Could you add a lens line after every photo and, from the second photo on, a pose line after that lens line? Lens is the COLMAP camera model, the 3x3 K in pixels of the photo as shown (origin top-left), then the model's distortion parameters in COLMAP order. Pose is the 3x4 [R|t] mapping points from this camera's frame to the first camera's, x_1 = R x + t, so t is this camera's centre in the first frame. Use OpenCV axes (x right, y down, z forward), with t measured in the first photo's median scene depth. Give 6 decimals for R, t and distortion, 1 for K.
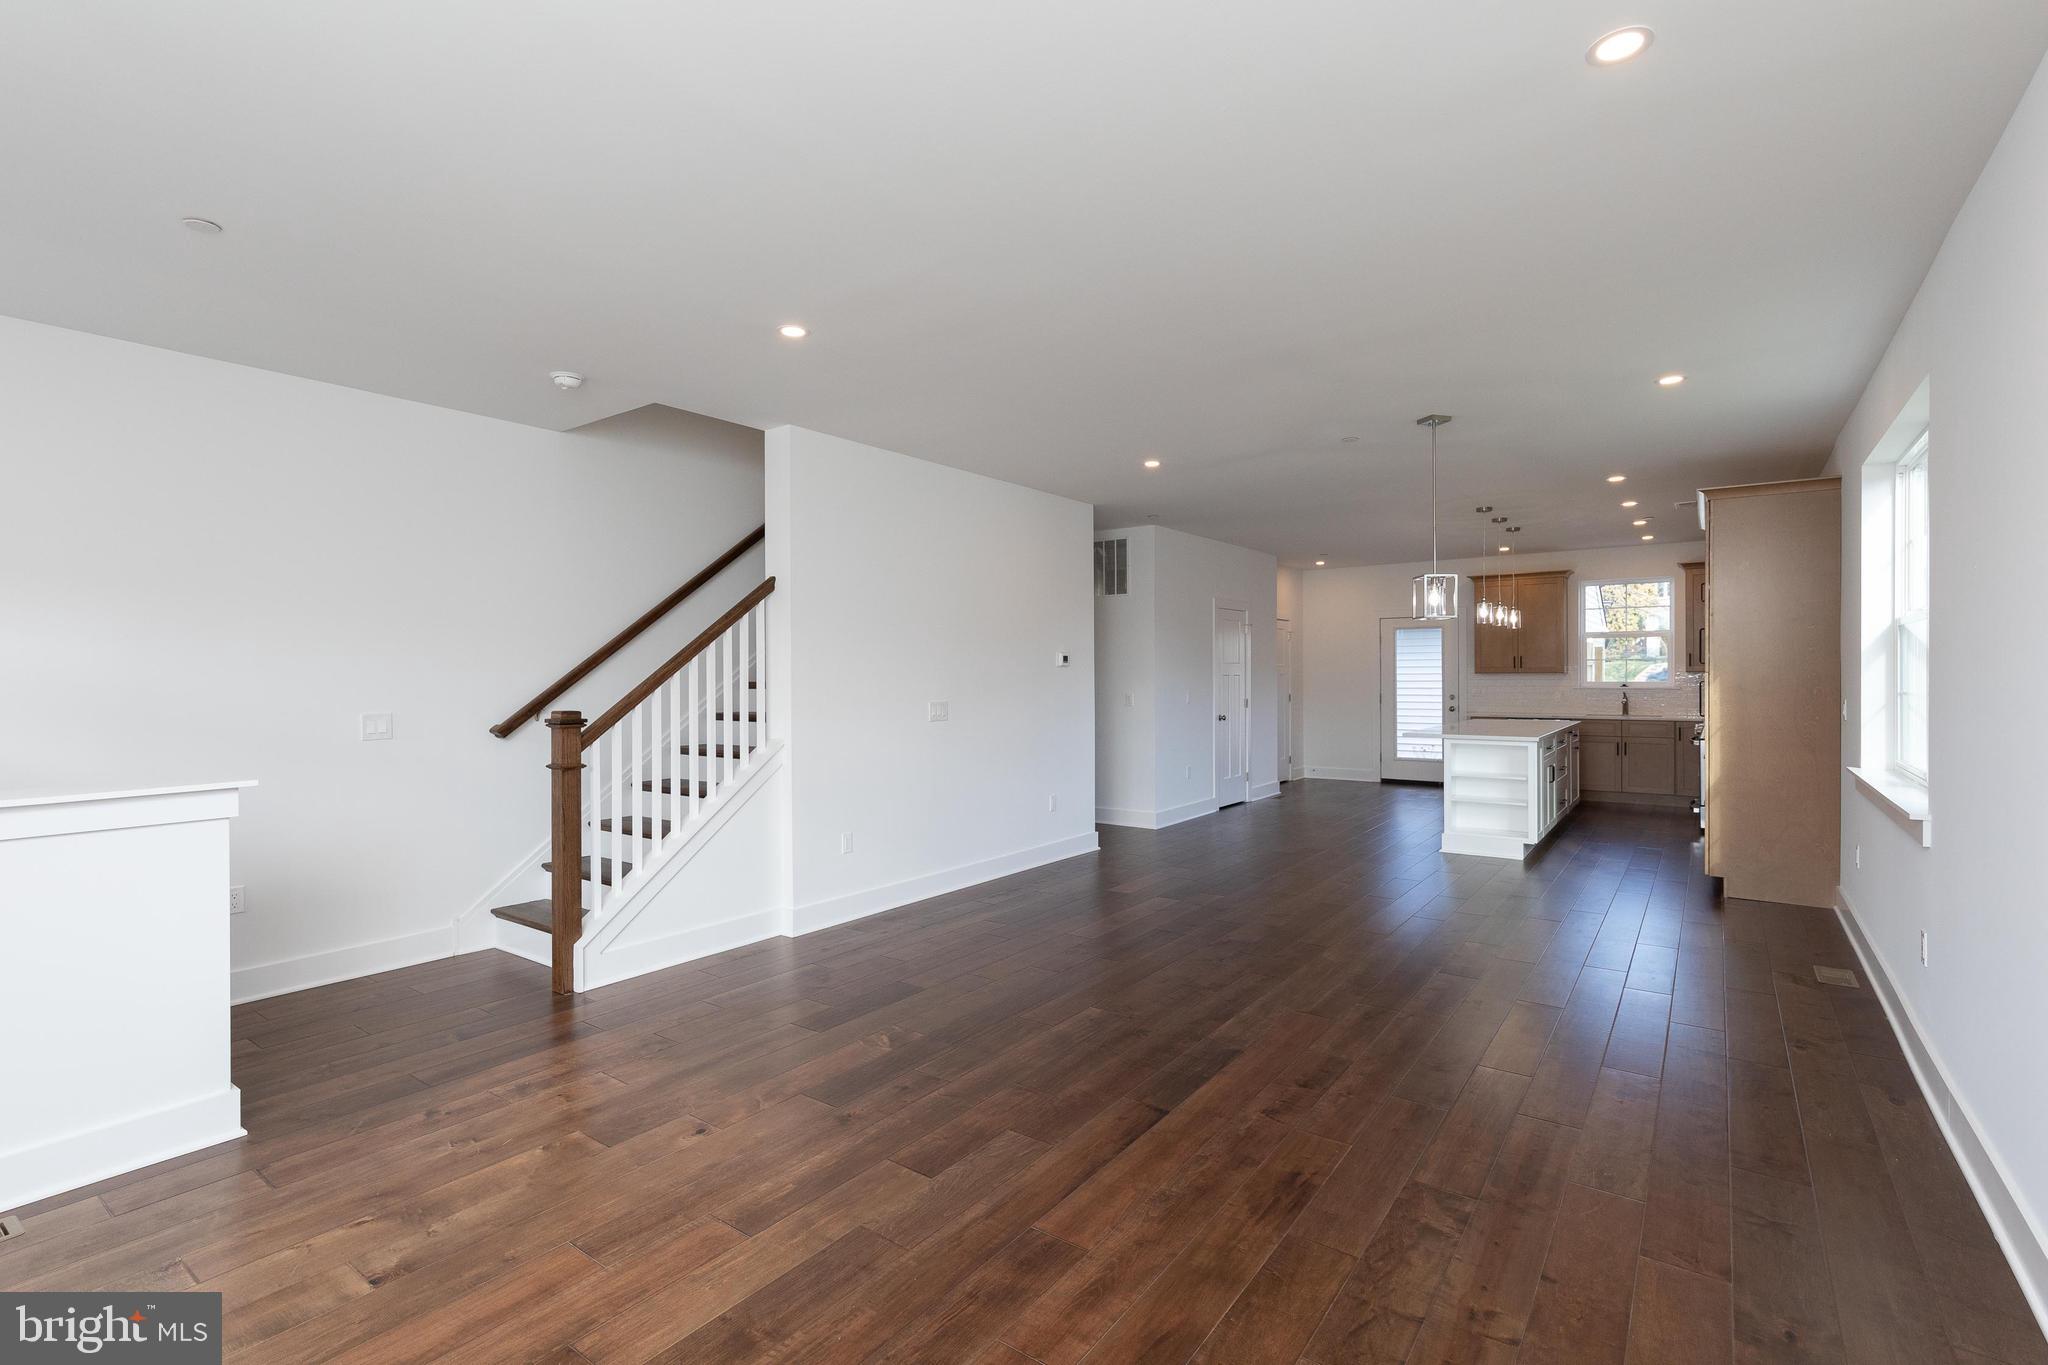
lens RADIAL K [[933.5, 0, 1033.9], [0, 933.5, 677.1], [0, 0, 1]] dist [0.009986, -0.001541]
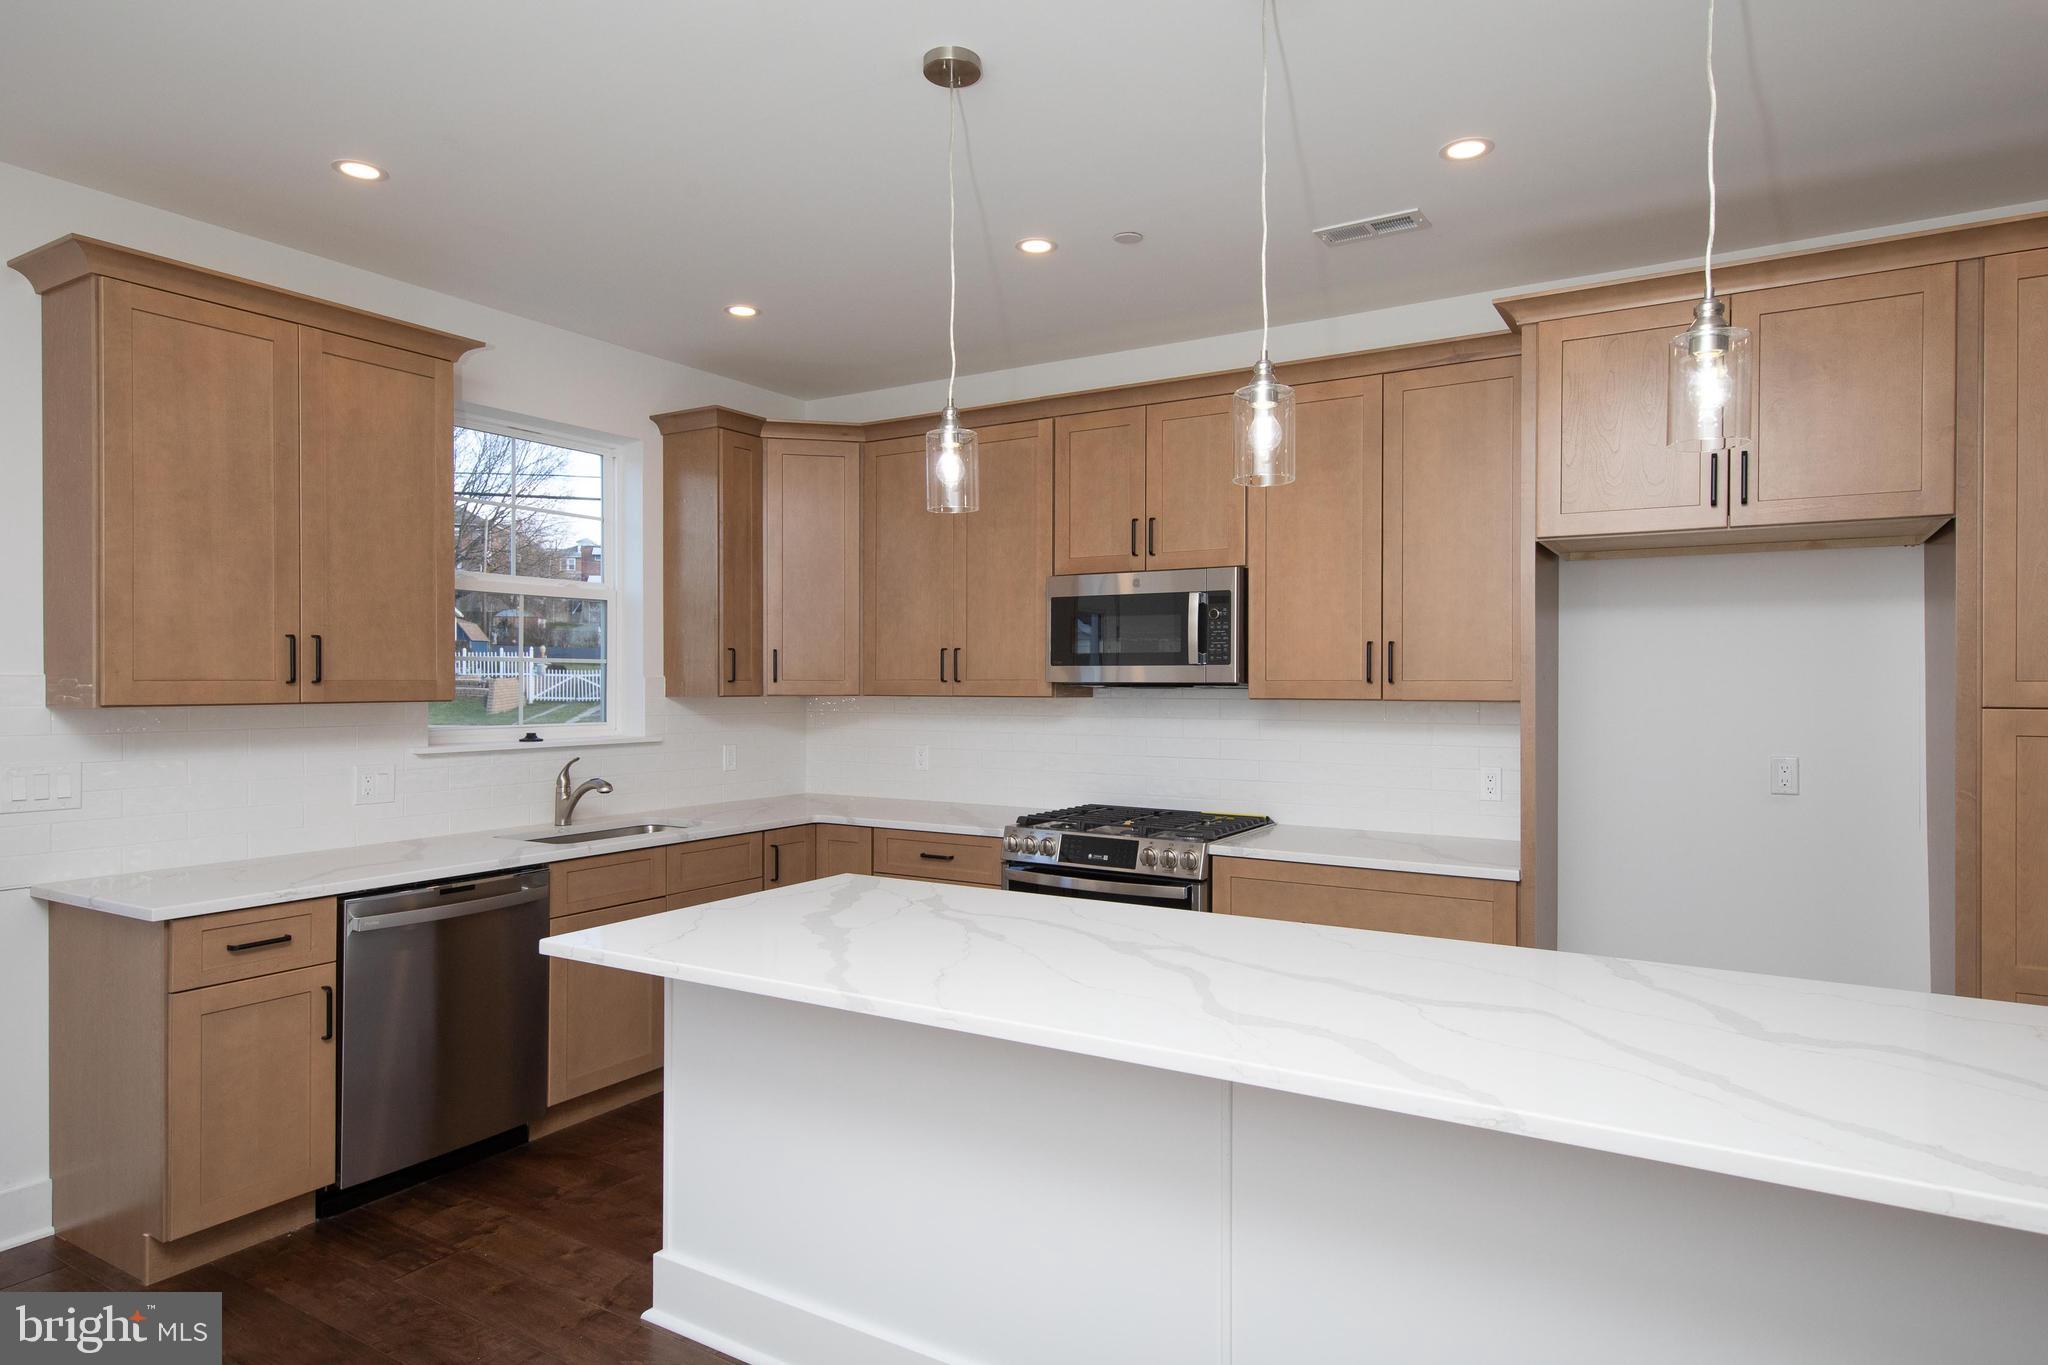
lens RADIAL K [[1137.2, 0, 1022.7], [0, 1137.2, 680.9], [0, 0, 1]] dist [0.016437, -0.006461]
pose [[-0.097450, 0.009937, 0.995191, 0.484639], [0.003498, 0.999947, -0.009642, -0.016757], [-0.995234, 0.002542, -0.097479, 2.022465]]
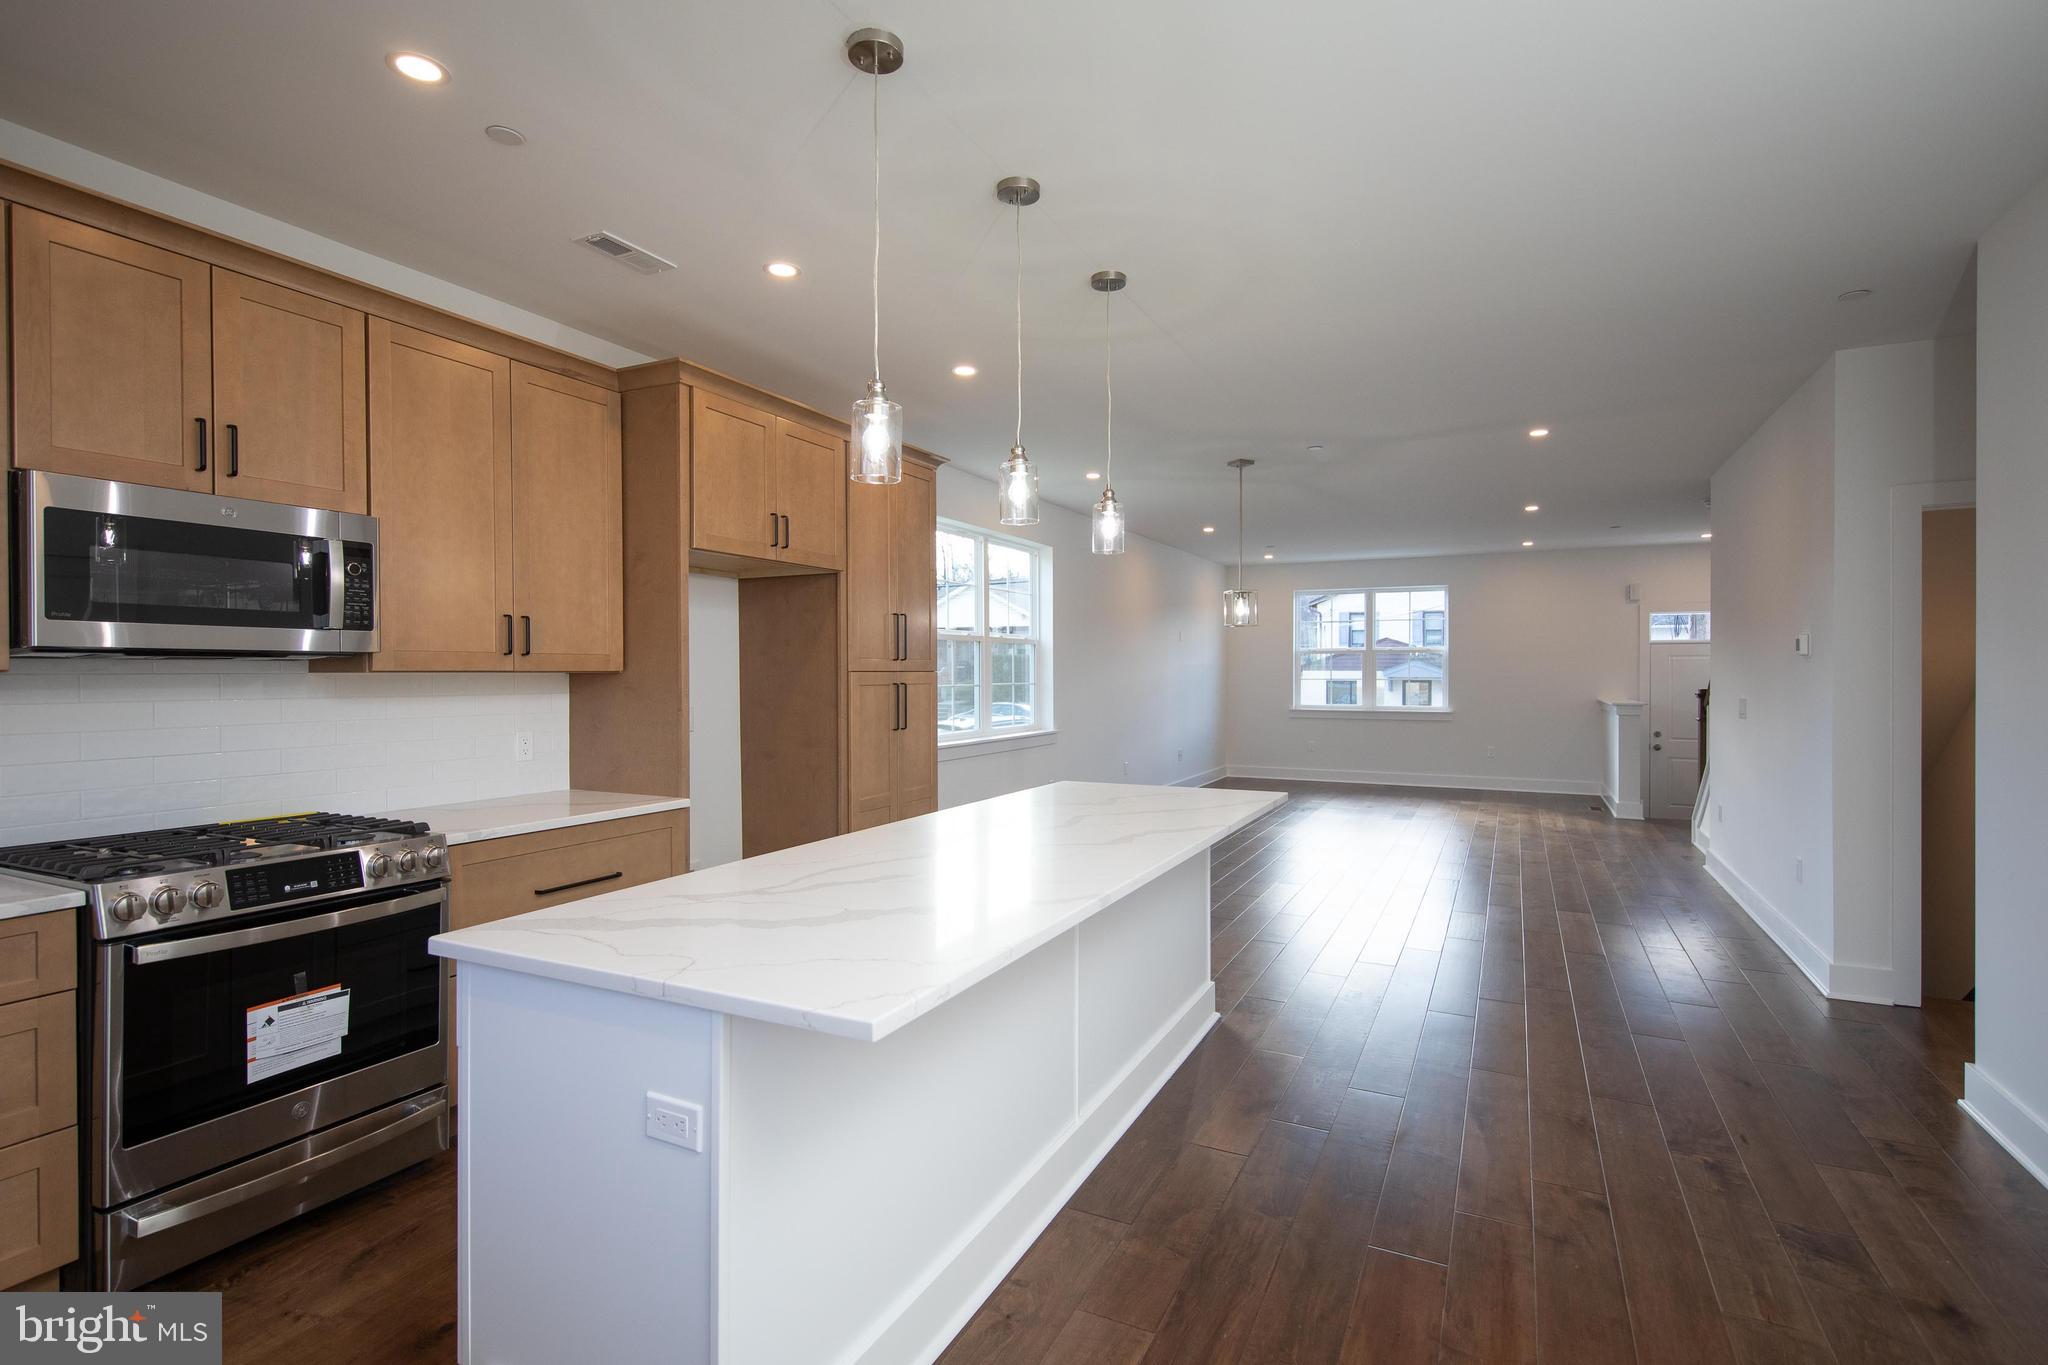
lens RADIAL K [[980.7, 0, 1028.2], [0, 980.7, 676.9], [0, 0, 1]] dist [0.013594, -0.003405]
pose [[-0.984756, 0.007344, -0.173786, 1.034158], [0.005498, 0.999923, 0.011101, -0.011798], [0.173854, 0.009976, -0.984721, 2.491309]]
